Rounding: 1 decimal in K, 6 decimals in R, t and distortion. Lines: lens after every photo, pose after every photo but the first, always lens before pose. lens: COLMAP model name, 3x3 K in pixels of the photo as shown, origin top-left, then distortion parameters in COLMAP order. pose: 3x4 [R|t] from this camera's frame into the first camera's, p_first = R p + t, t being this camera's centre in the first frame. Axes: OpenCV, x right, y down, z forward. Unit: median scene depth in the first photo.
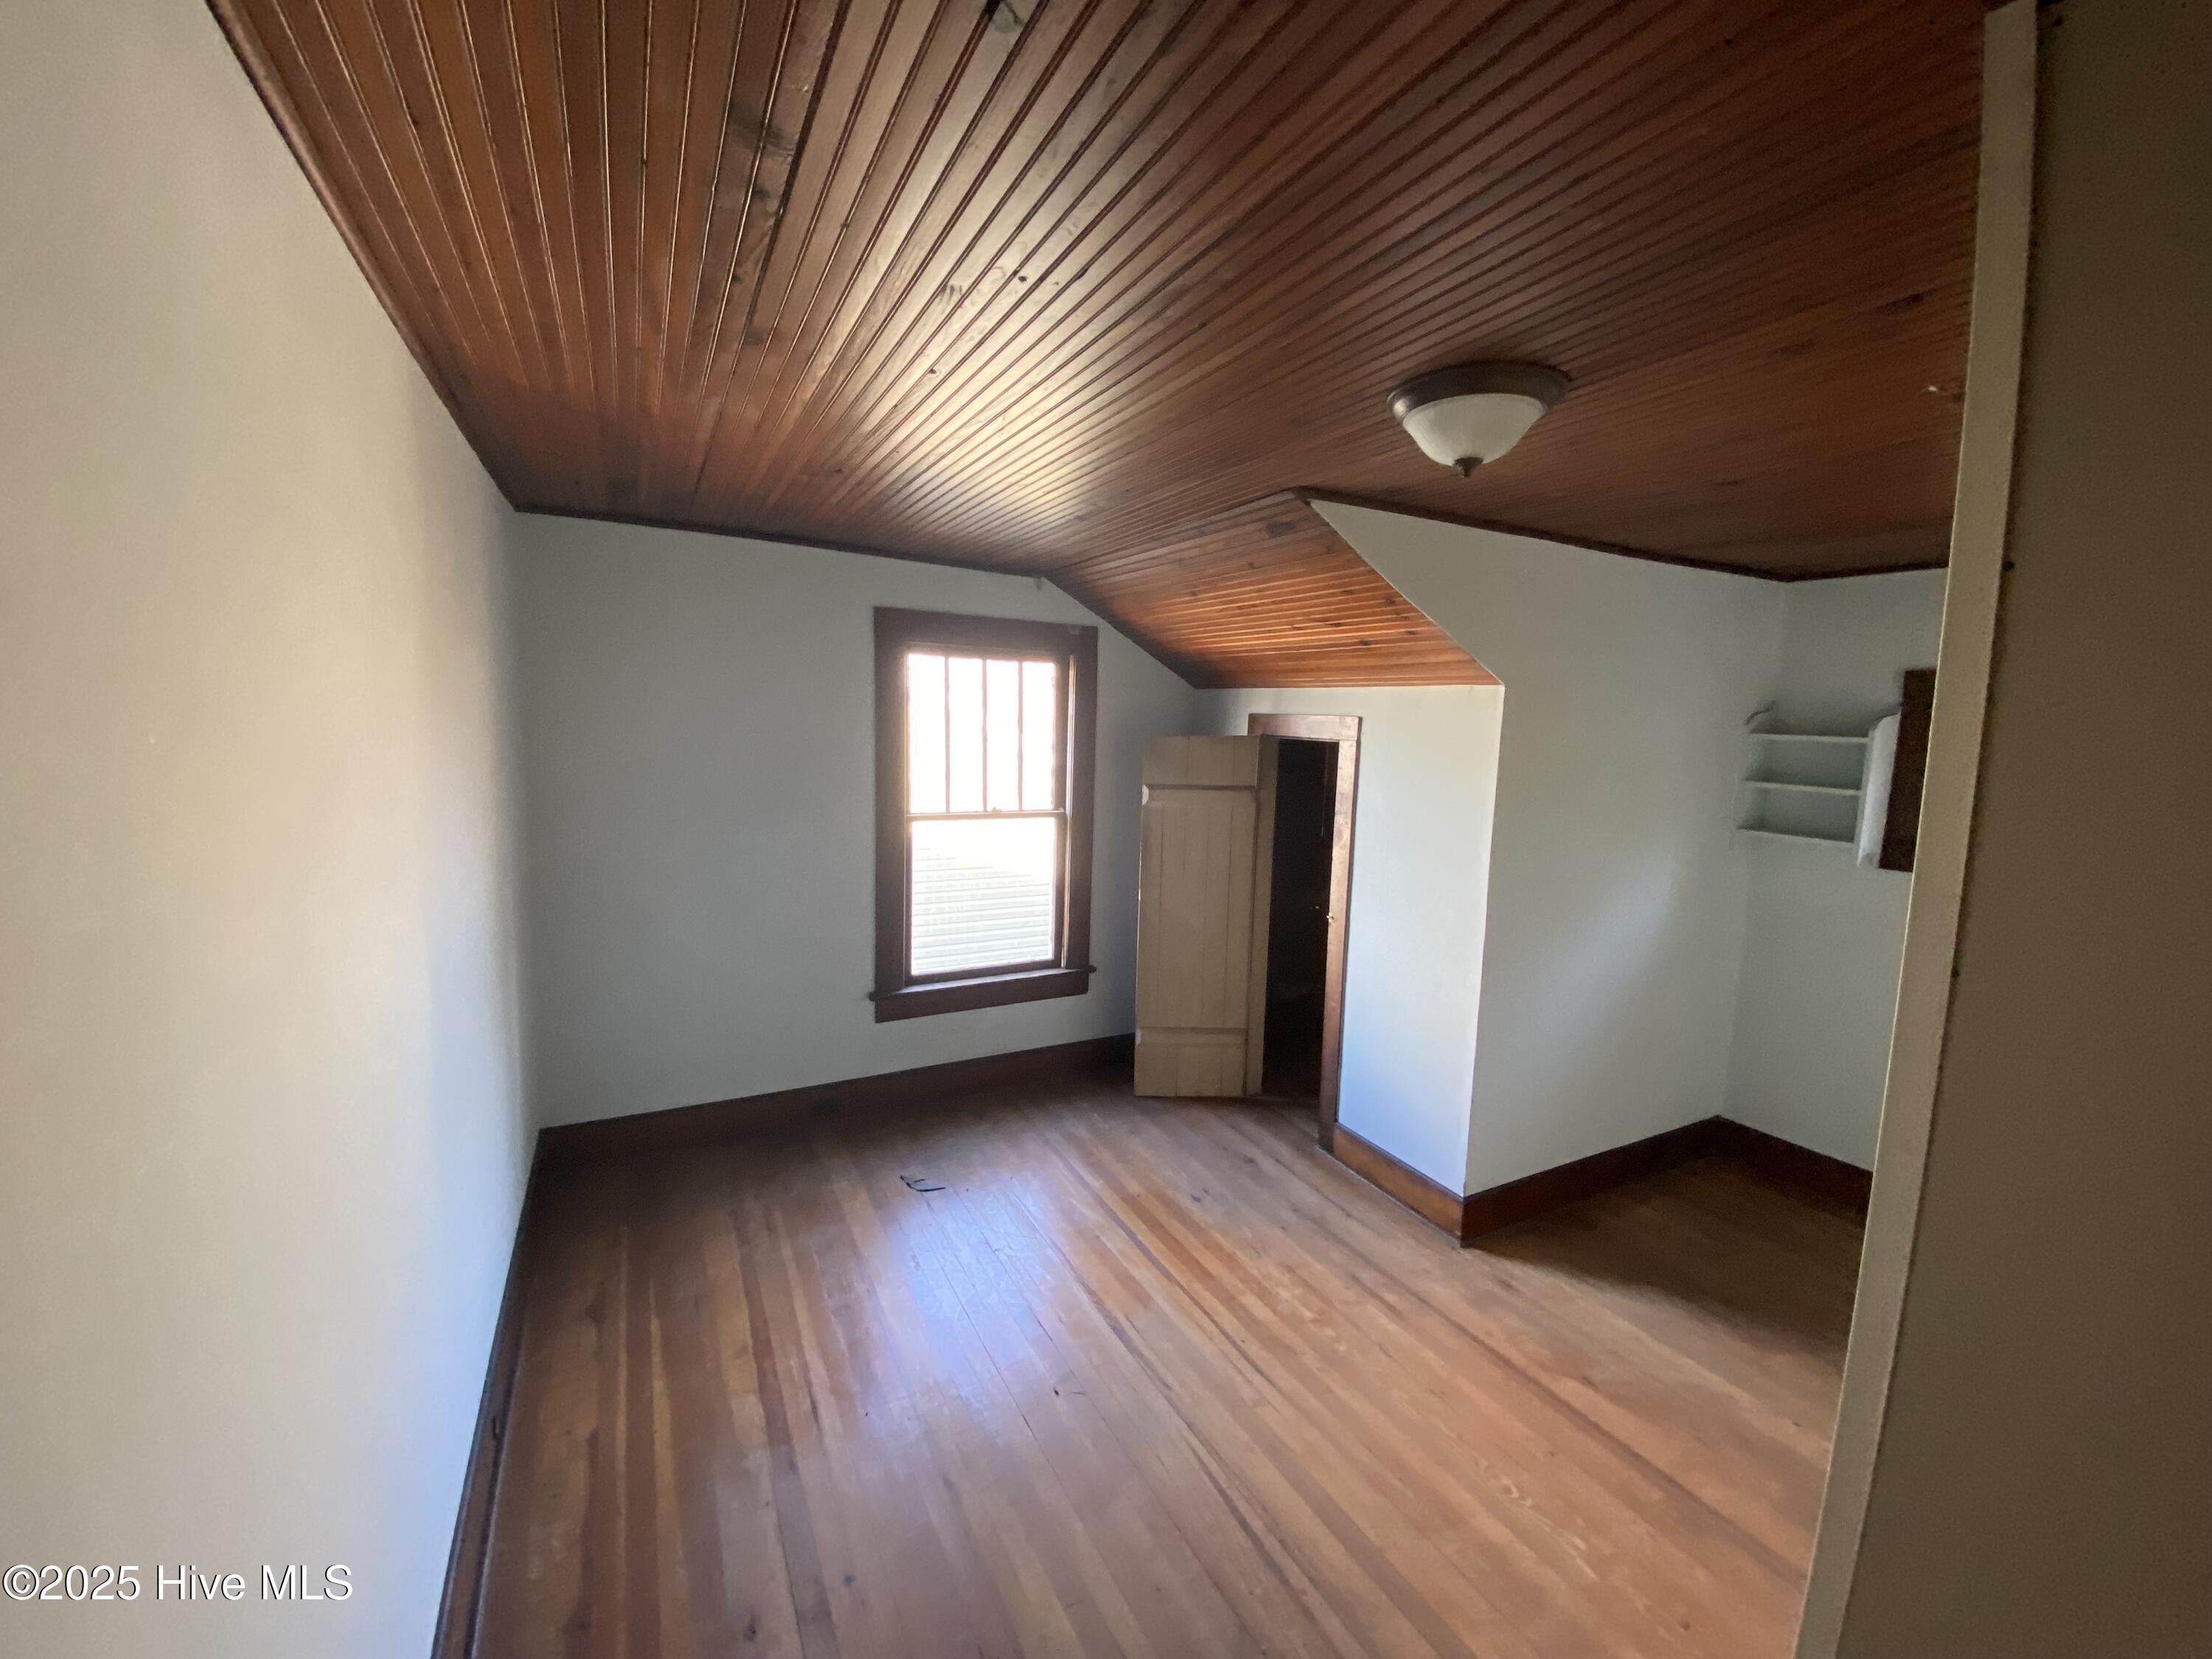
lens RADIAL K [[896.4, 0, 1109.6], [0, 896.4, 809.7], [0, 0, 1]] dist [-0.023668, -0.000908]
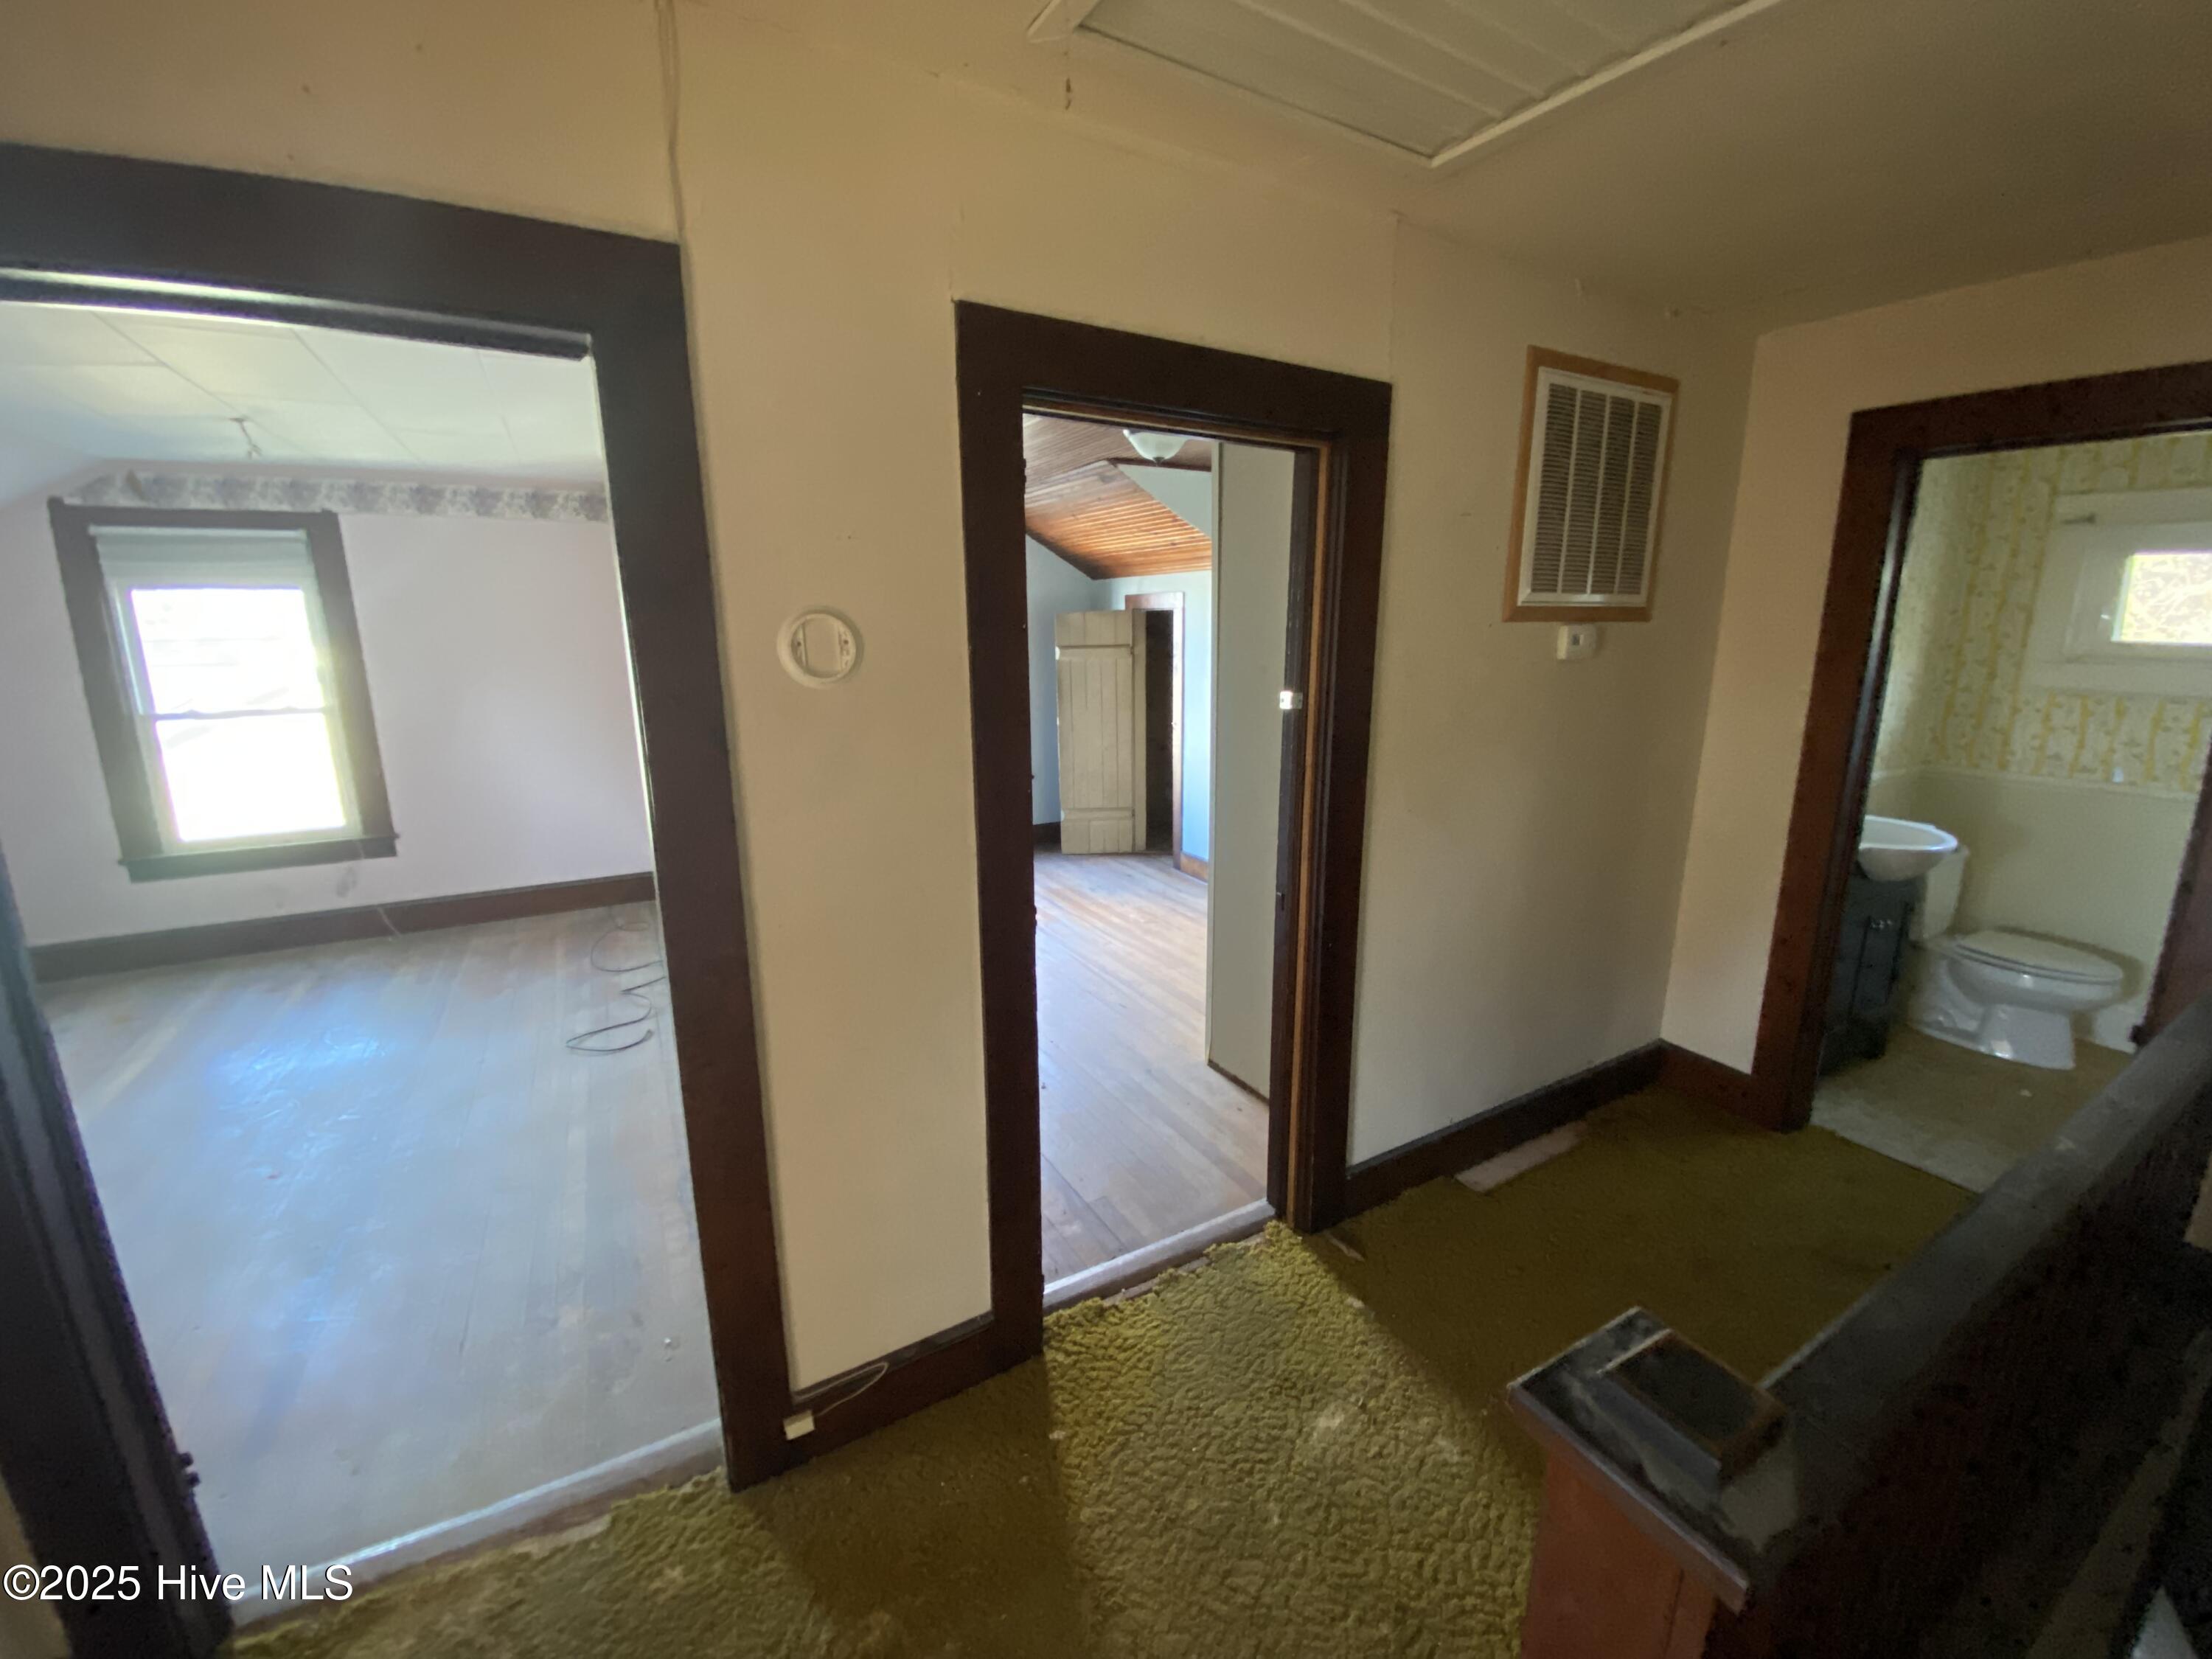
lens RADIAL K [[896.4, 0, 1114.2], [0, 896.4, 848.3], [0, 0, 1]] dist [-0.023668, -0.000908]
pose [[0.998588, -0.045531, 0.027358, 0.080811], [0.041249, 0.989197, 0.140669, 0.104350], [-0.033467, -0.139342, 0.989679, -0.555932]]
